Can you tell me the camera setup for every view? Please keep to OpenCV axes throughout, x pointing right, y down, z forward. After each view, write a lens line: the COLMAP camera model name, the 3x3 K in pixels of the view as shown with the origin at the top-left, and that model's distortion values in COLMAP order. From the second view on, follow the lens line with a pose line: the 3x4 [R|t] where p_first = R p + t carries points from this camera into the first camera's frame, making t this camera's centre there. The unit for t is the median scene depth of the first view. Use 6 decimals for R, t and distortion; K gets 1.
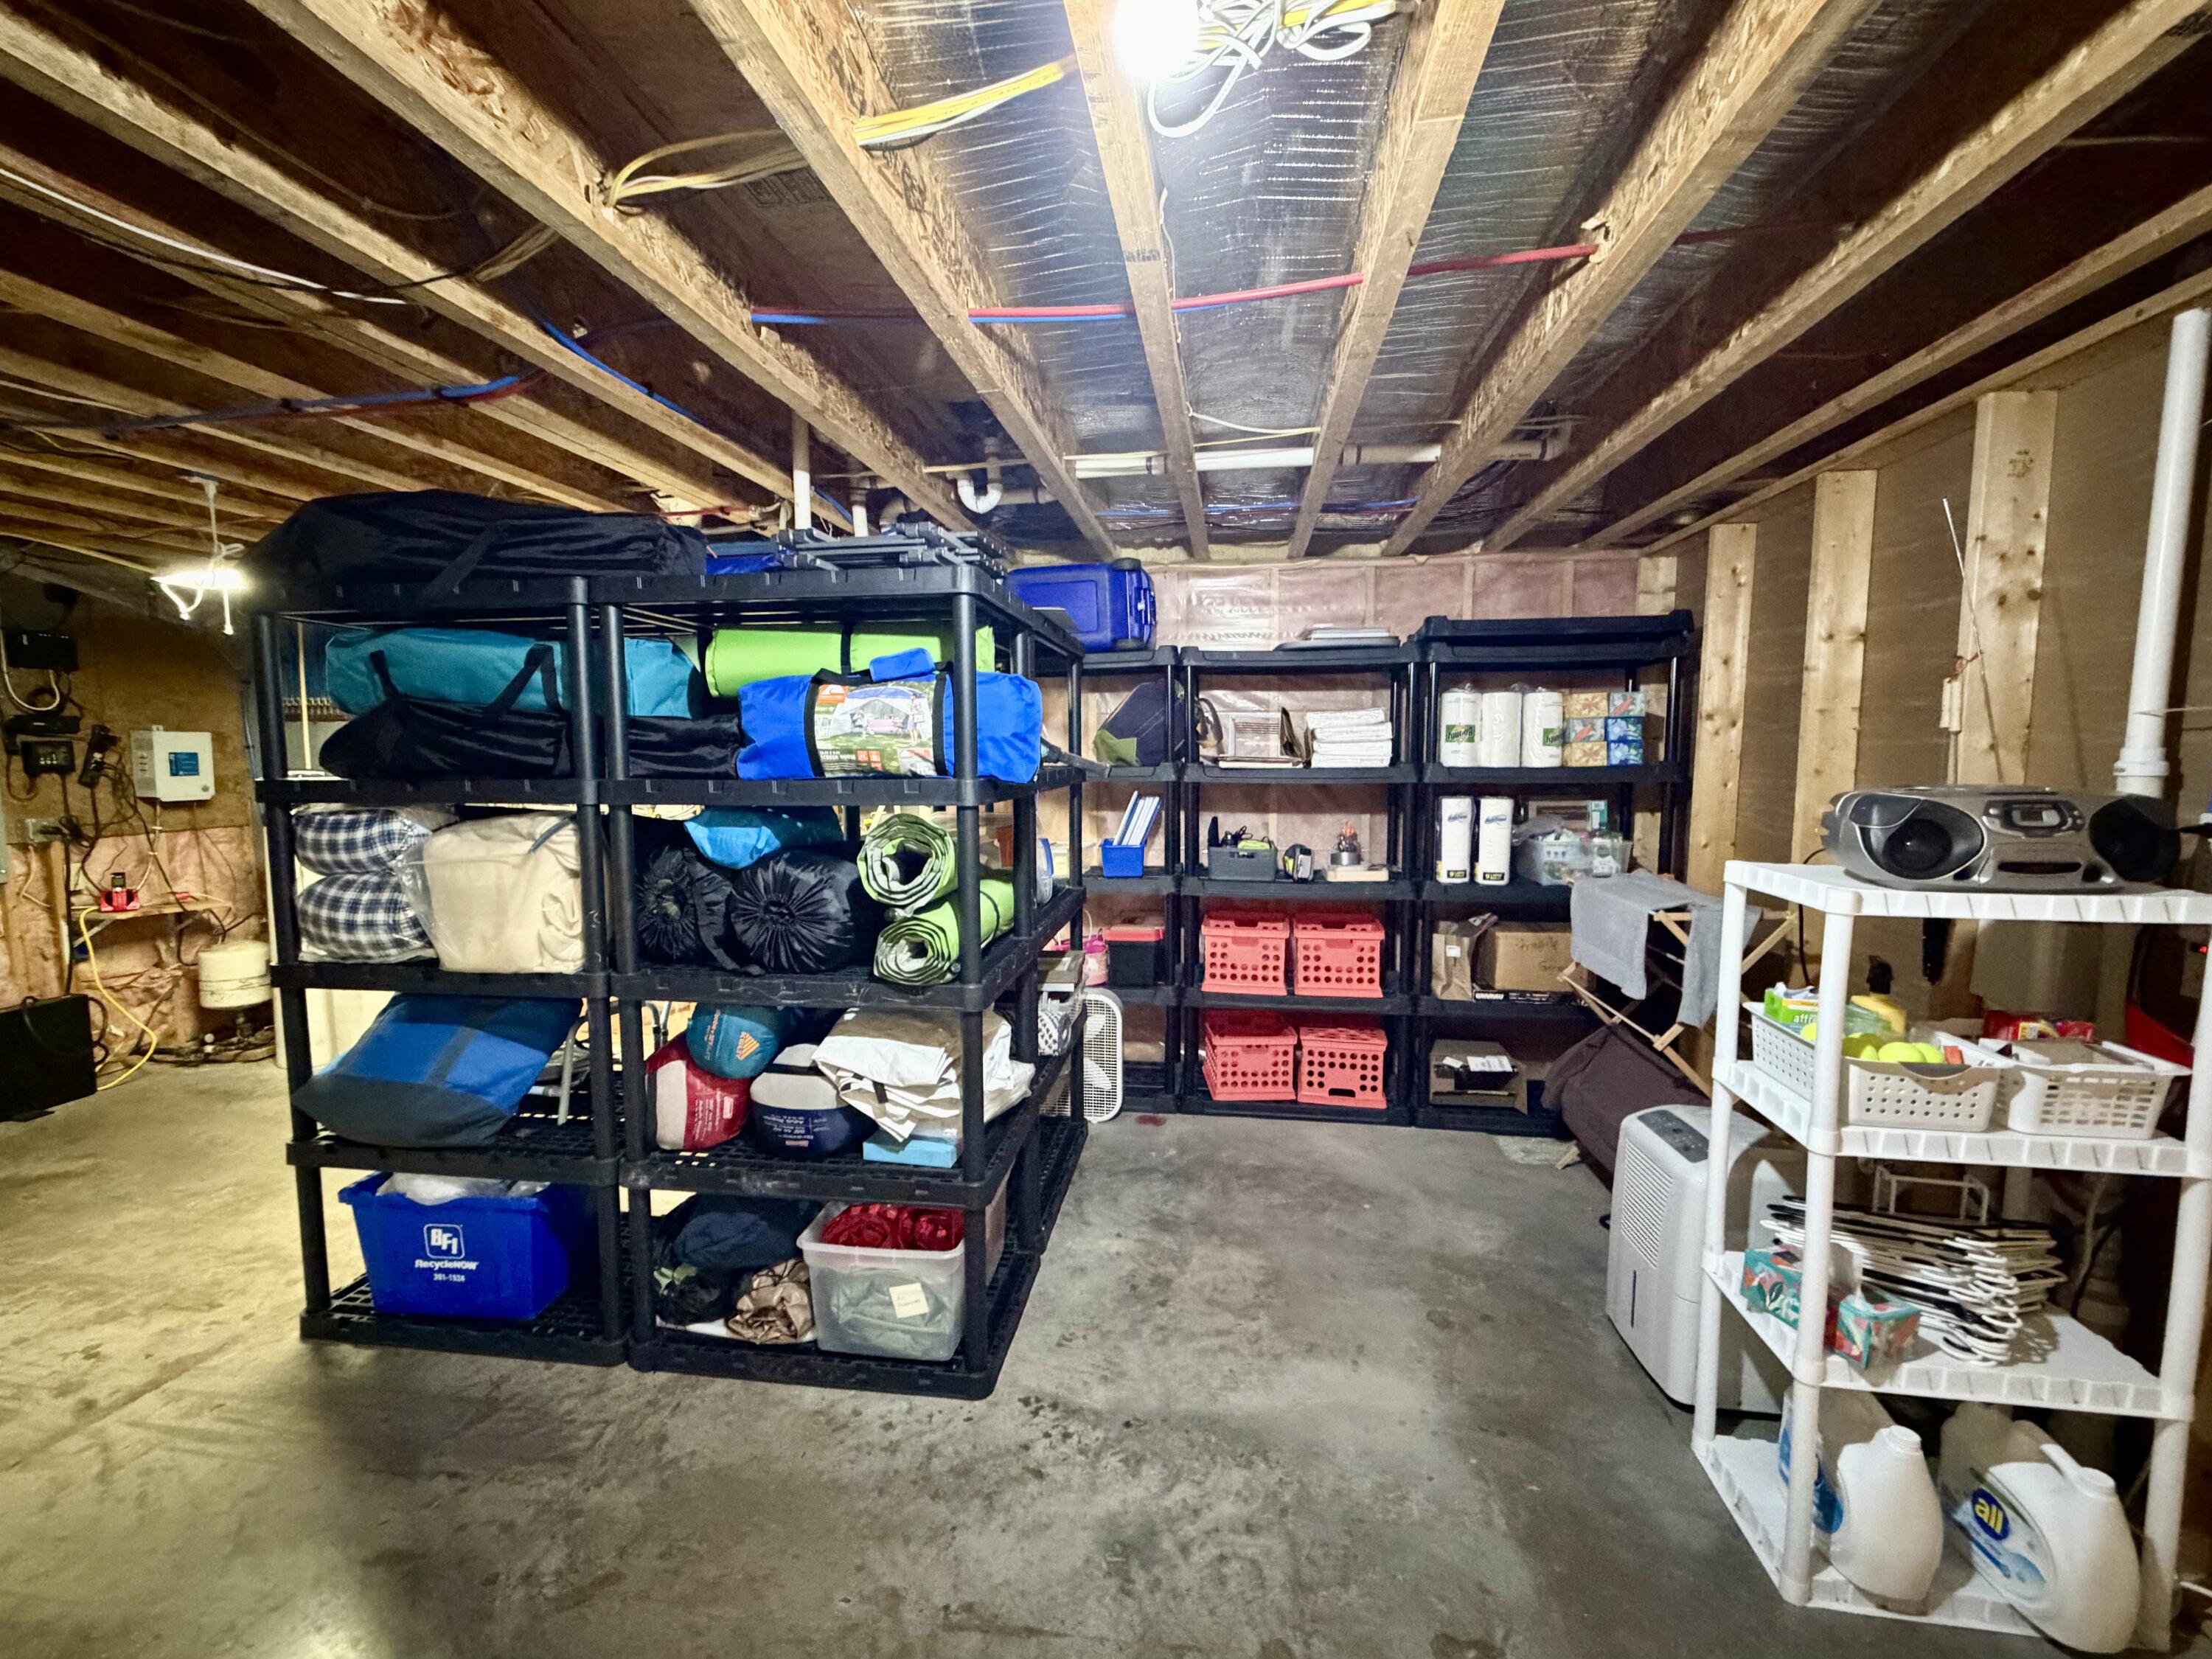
lens RADIAL K [[924.9, 0, 1101.7], [0, 924.9, 819.4], [0, 0, 1]] dist [-0.001789, 0.000078]
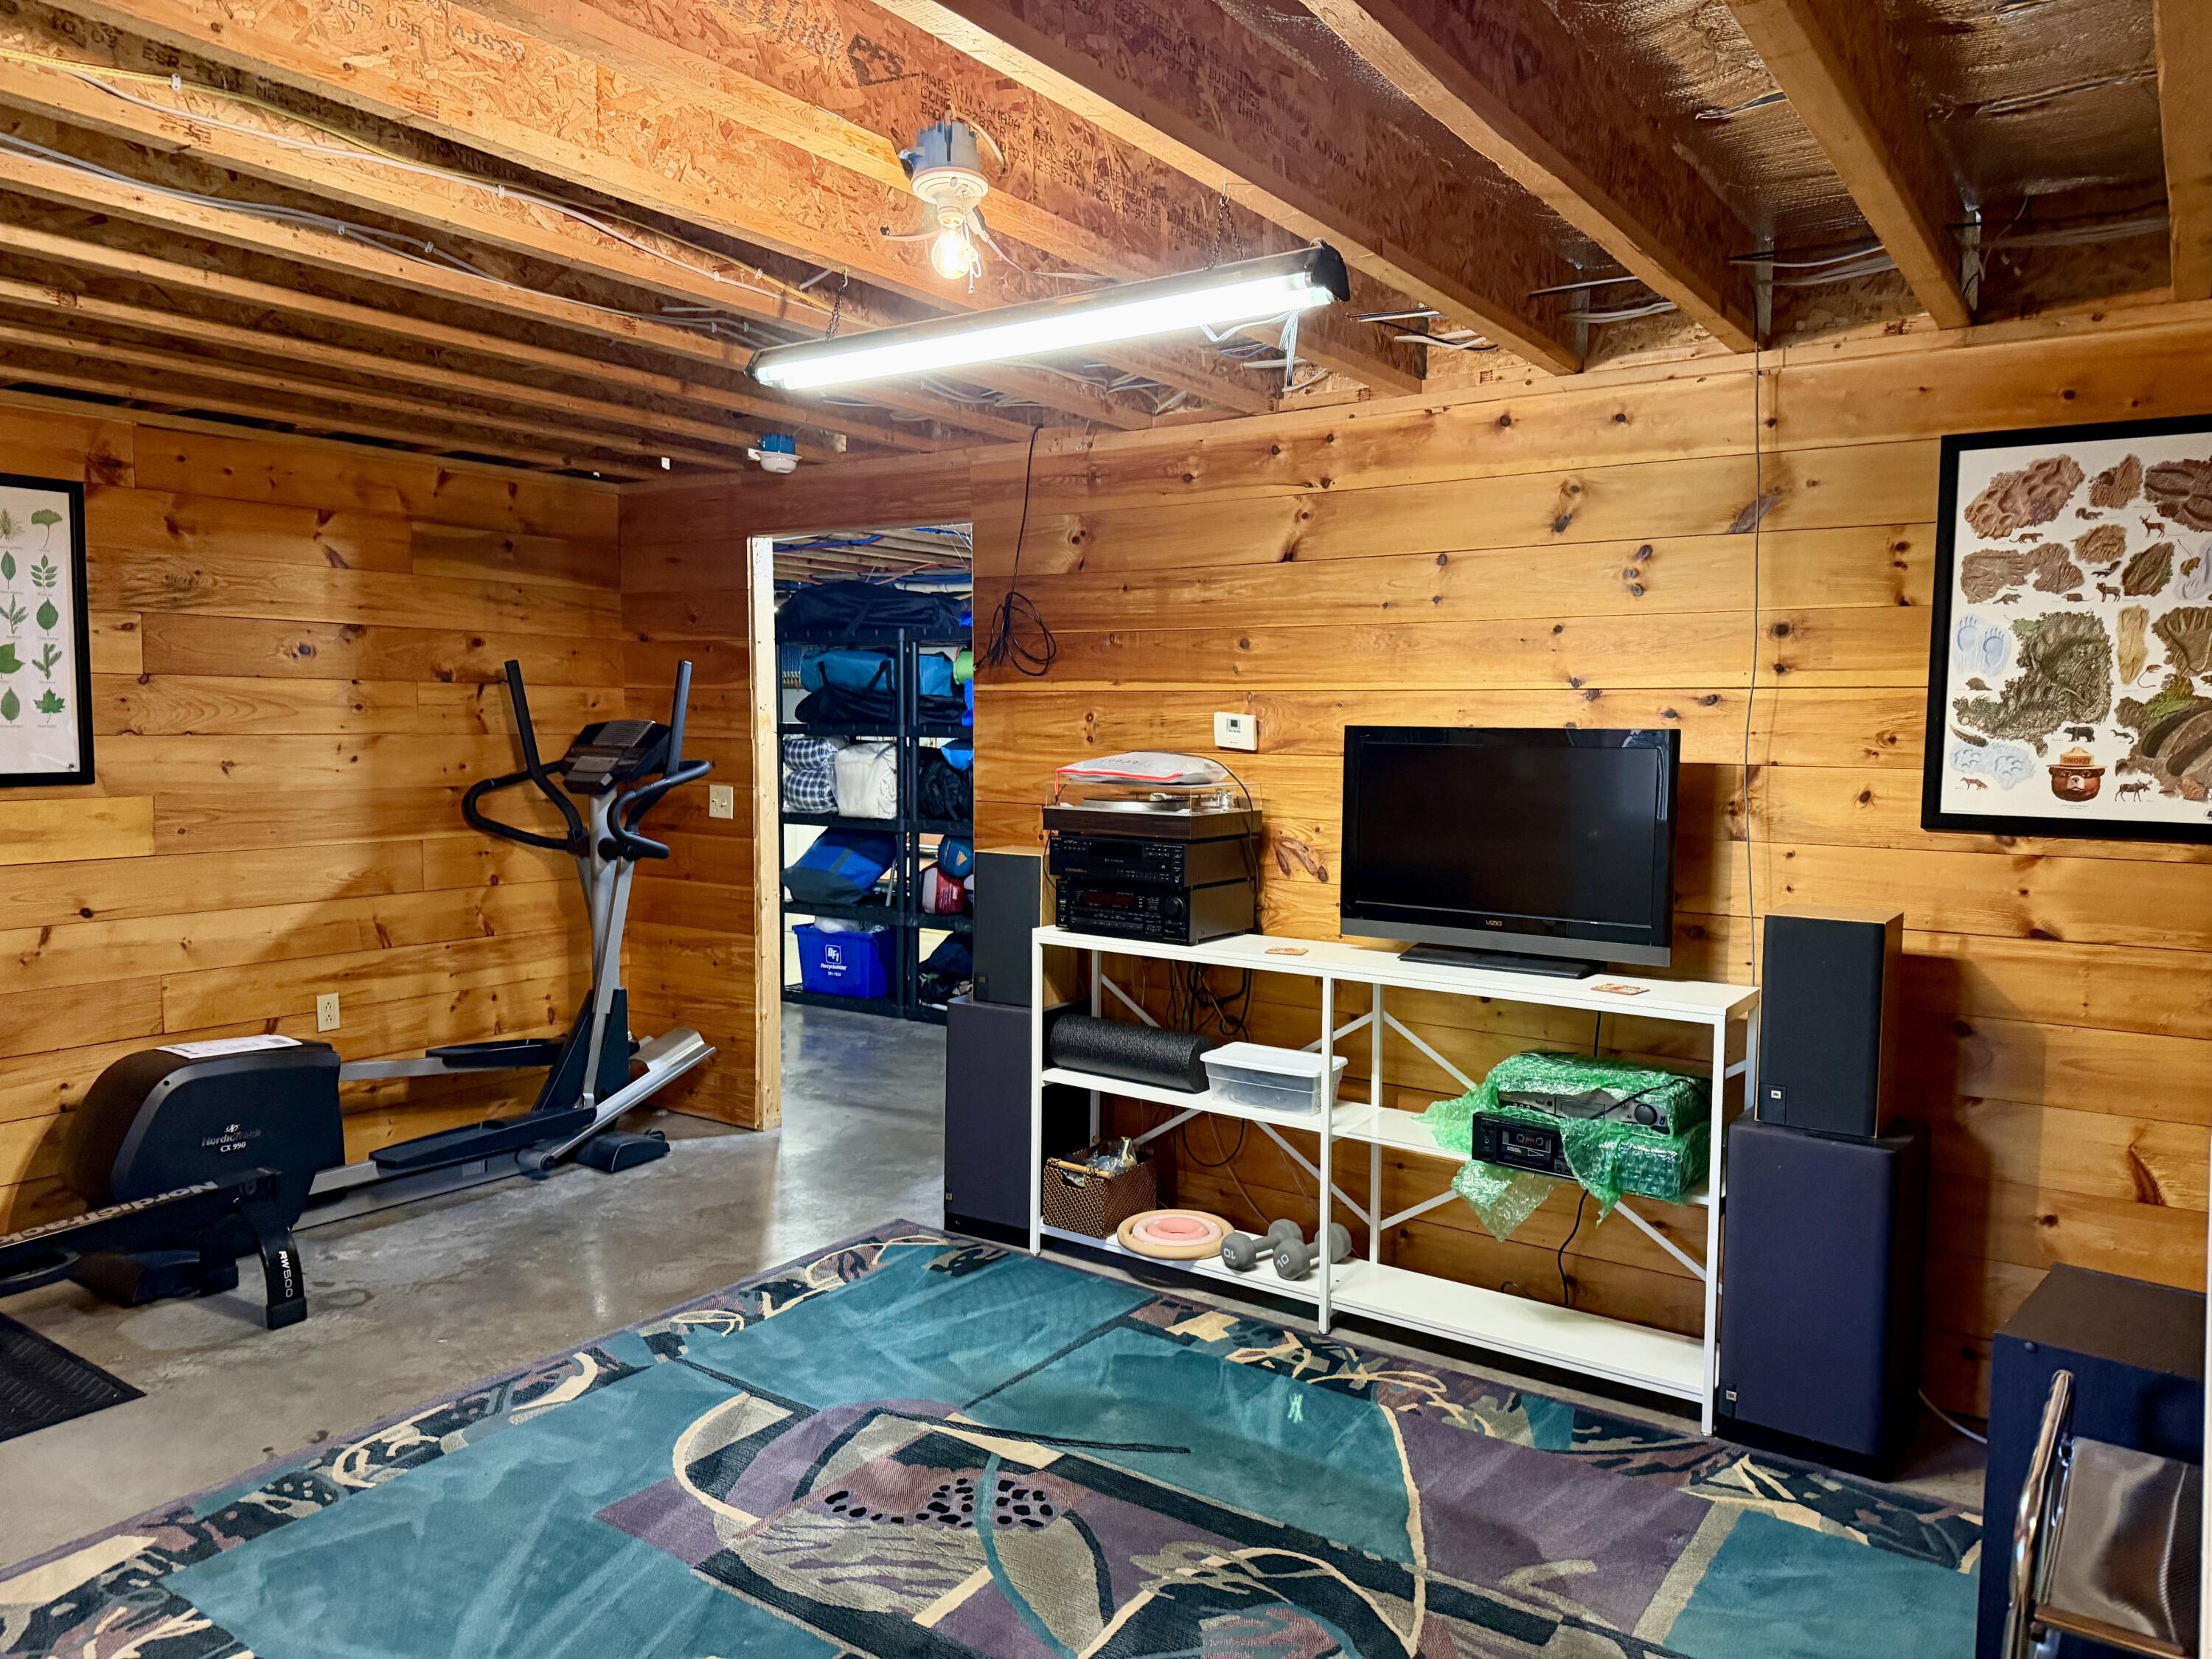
lens RADIAL K [[1546.7, 0, 1123.2], [0, 1546.7, 816.4], [0, 0, 1]] dist [0.035893, -0.043611]
pose [[0.896052, 0.041276, -0.442026, 1.367033], [-0.050062, 0.998712, -0.008224, 0.158120], [0.441118, 0.029498, 0.896964, -1.800968]]
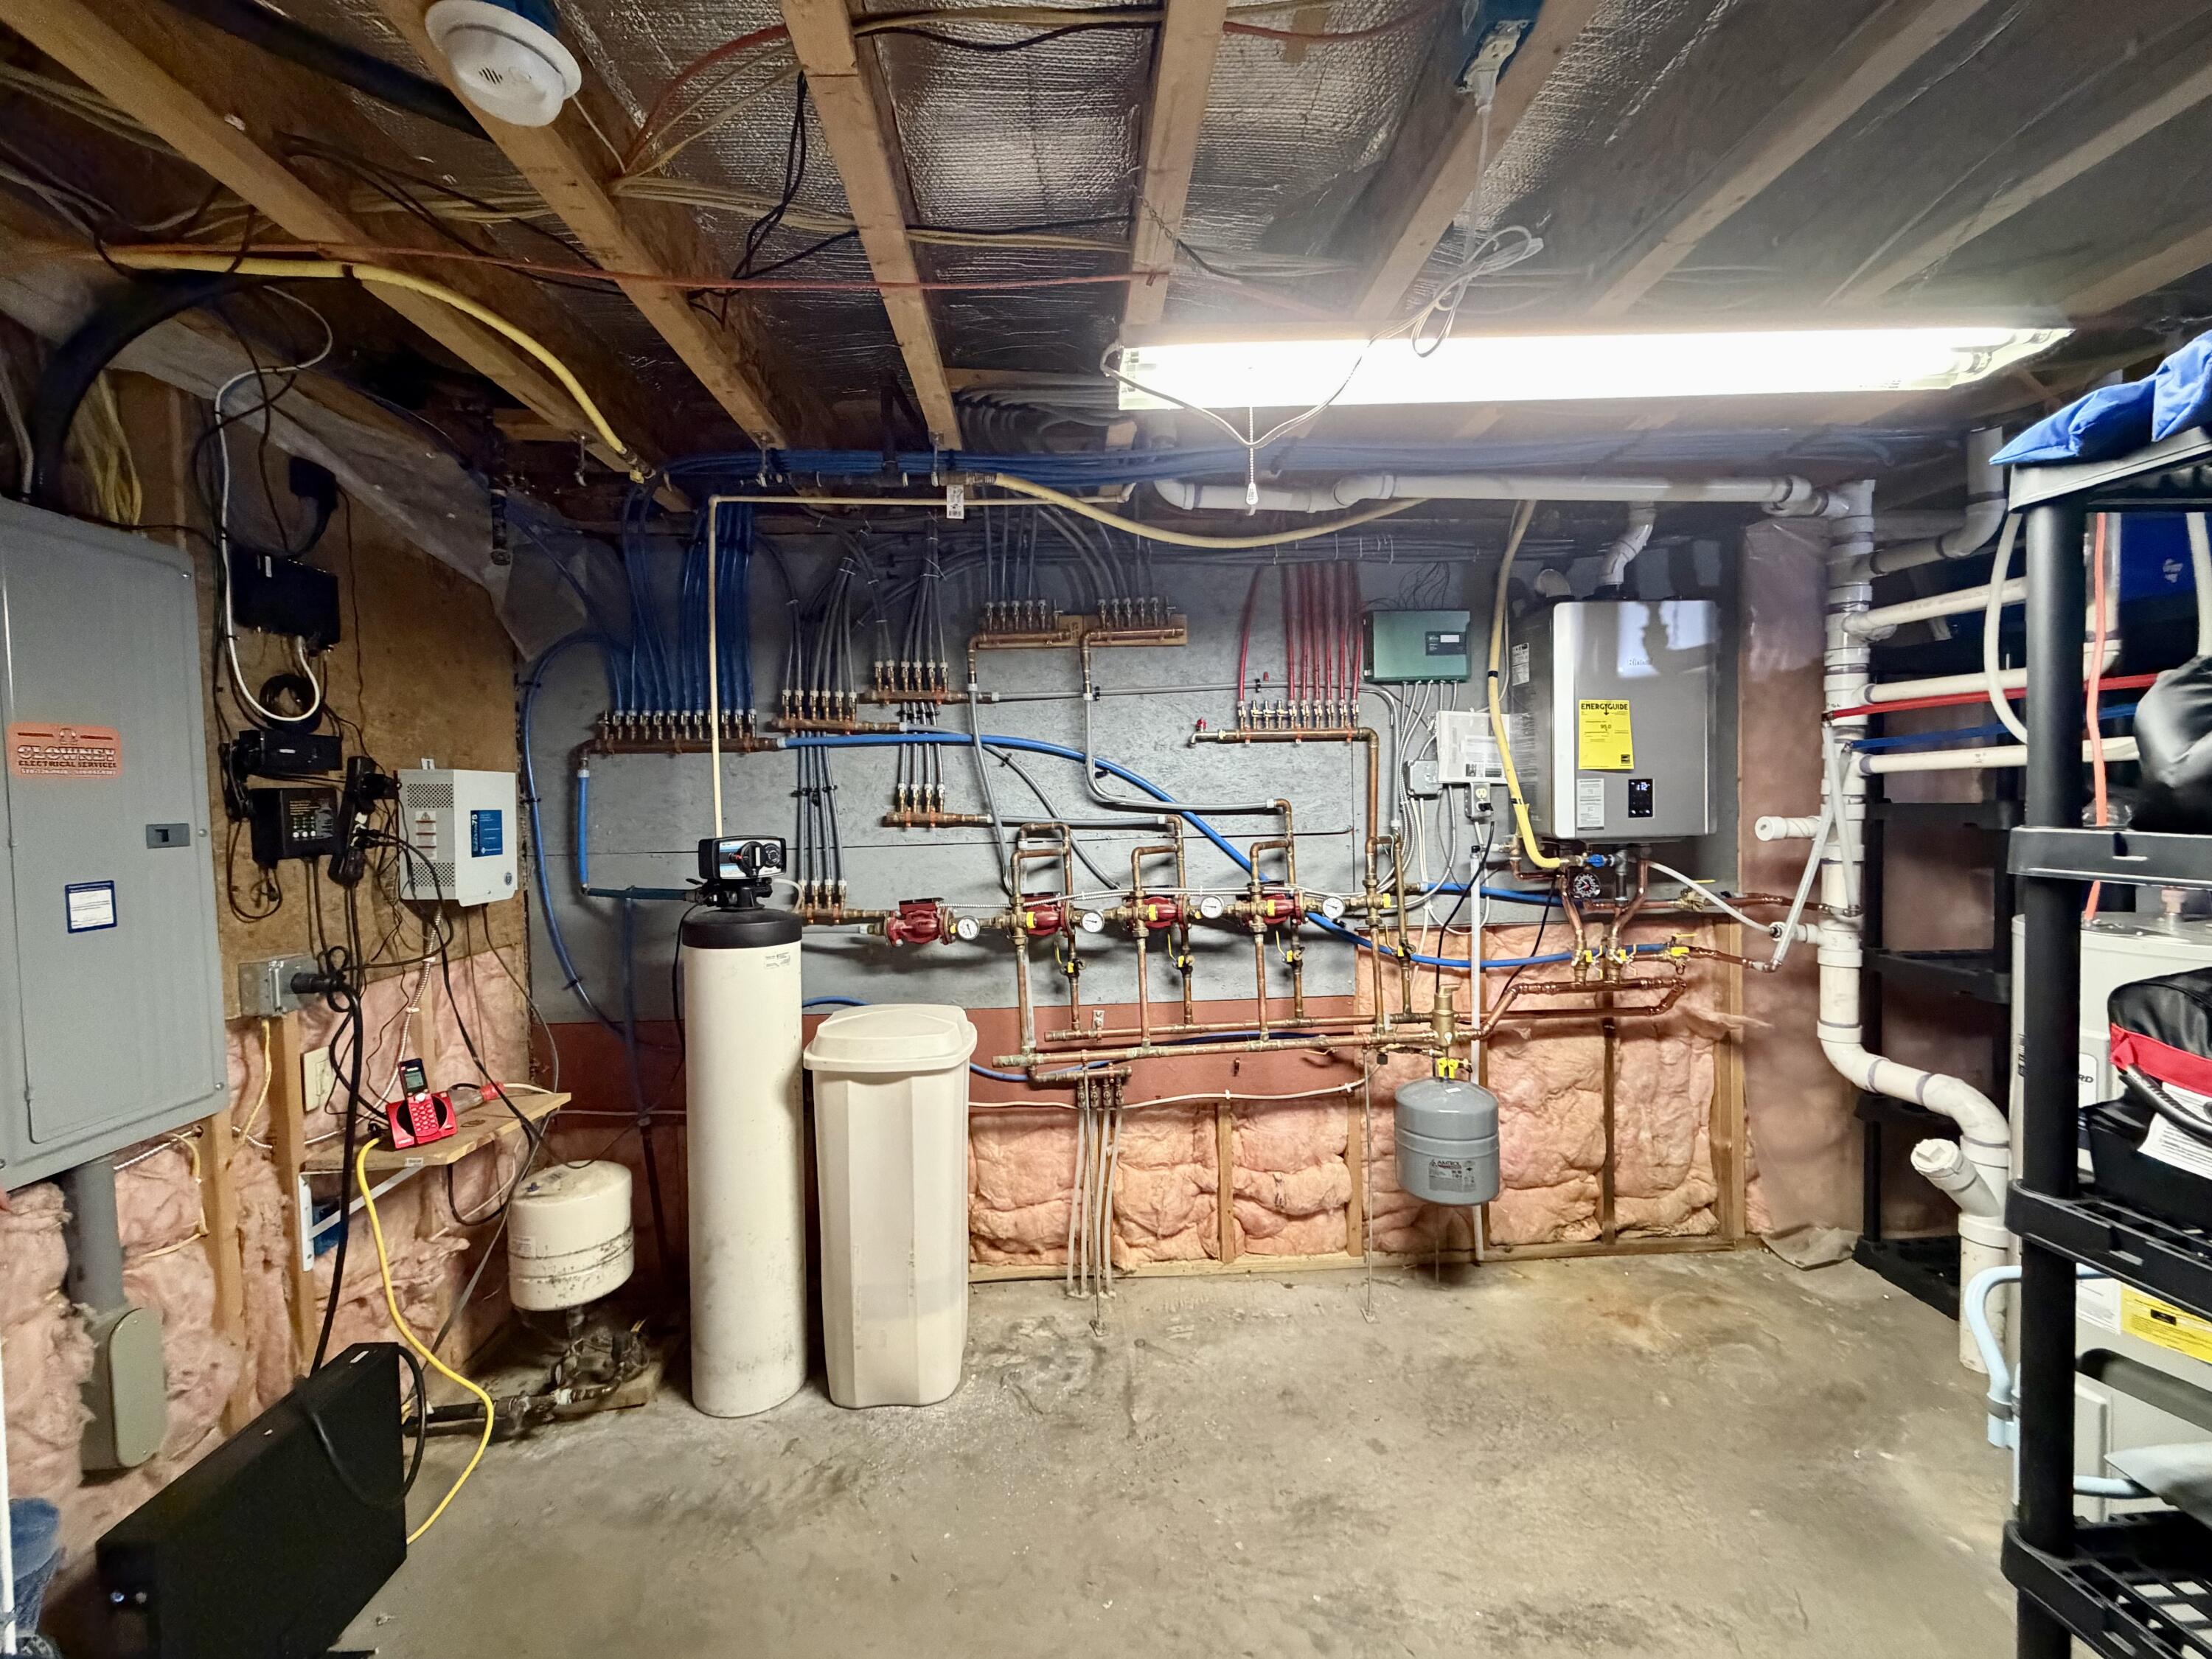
lens RADIAL K [[924.9, 0, 1118.1], [0, 924.9, 822.9], [0, 0, 1]] dist [-0.001789, 0.000078]
pose [[0.980551, -0.019867, 0.195257, -1.488866], [0.030968, 0.998062, -0.053967, -0.053215], [-0.193806, 0.058964, 0.979266, 0.841817]]
